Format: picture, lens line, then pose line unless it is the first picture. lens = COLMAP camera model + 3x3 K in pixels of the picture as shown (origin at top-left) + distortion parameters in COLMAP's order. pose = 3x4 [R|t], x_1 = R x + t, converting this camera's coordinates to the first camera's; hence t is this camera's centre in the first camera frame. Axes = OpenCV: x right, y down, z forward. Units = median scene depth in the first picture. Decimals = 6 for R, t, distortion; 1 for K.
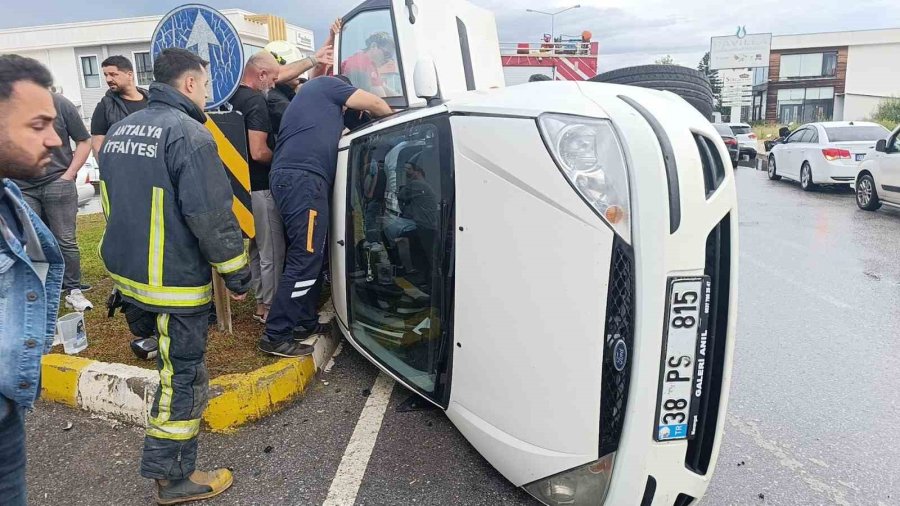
lens RADIAL K [[610.0, 0, 450.0], [0, 610.0, 253.0], [0, 0, 1]] dist [0.030883, -0.047486]
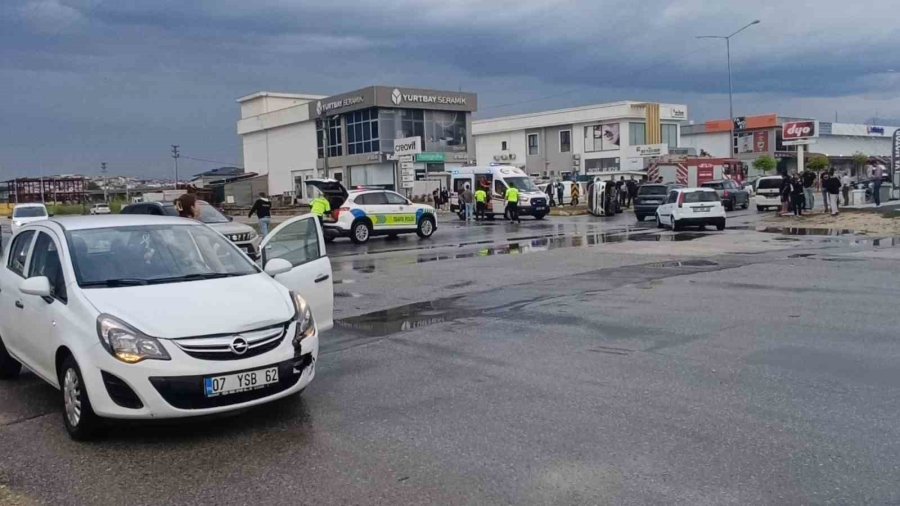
lens RADIAL K [[796.1, 0, 450.0], [0, 796.1, 253.0], [0, 0, 1]] dist [0.013752, 0.001106]
pose [[0.831665, 0.042693, -0.553633, 1.610985], [-0.099585, 0.992342, -0.073073, 0.634735], [0.546274, 0.115906, 0.829548, -3.341506]]
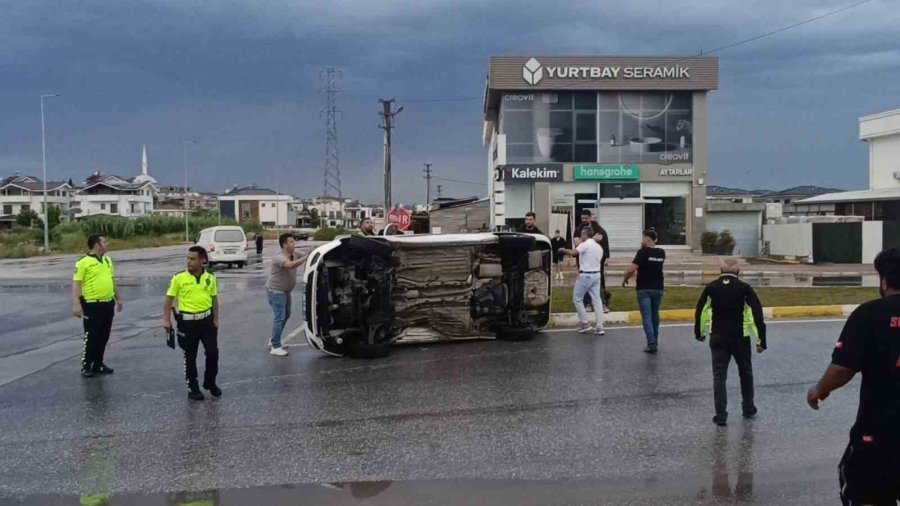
lens RADIAL K [[796.1, 0, 450.0], [0, 796.1, 253.0], [0, 0, 1]] dist [0.013752, 0.001106]
pose [[0.311846, 0.060969, -0.948175, 1.219133], [-0.192416, 0.981313, -0.000184, -0.074235], [0.930445, 0.182501, 0.317750, 0.008308]]
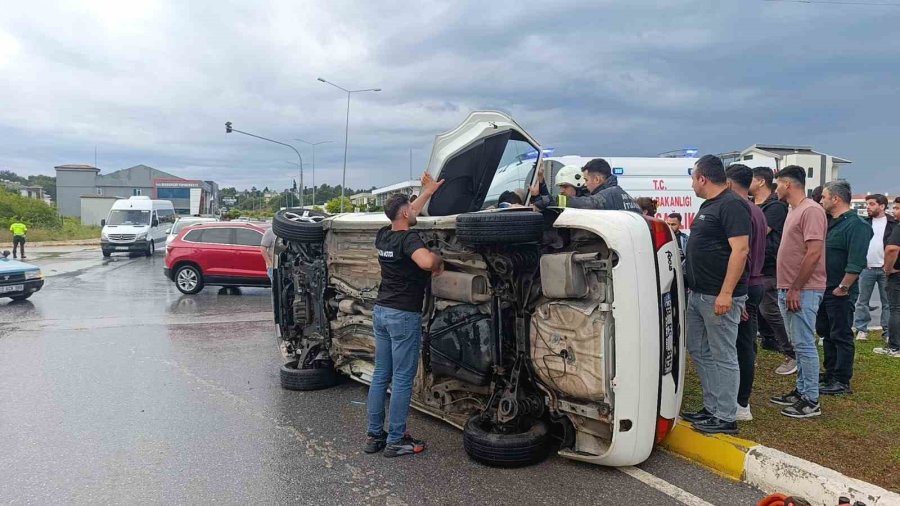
lens RADIAL K [[607.4, 0, 445.8], [0, 607.4, 260.1], [0, 0, 1]] dist [0.024549, -0.005695]
pose [[-0.858102, 0.041895, -0.511767, 0.275078], [-0.094988, 0.966512, 0.238393, -0.186450], [0.504617, 0.253177, -0.825387, 0.846240]]
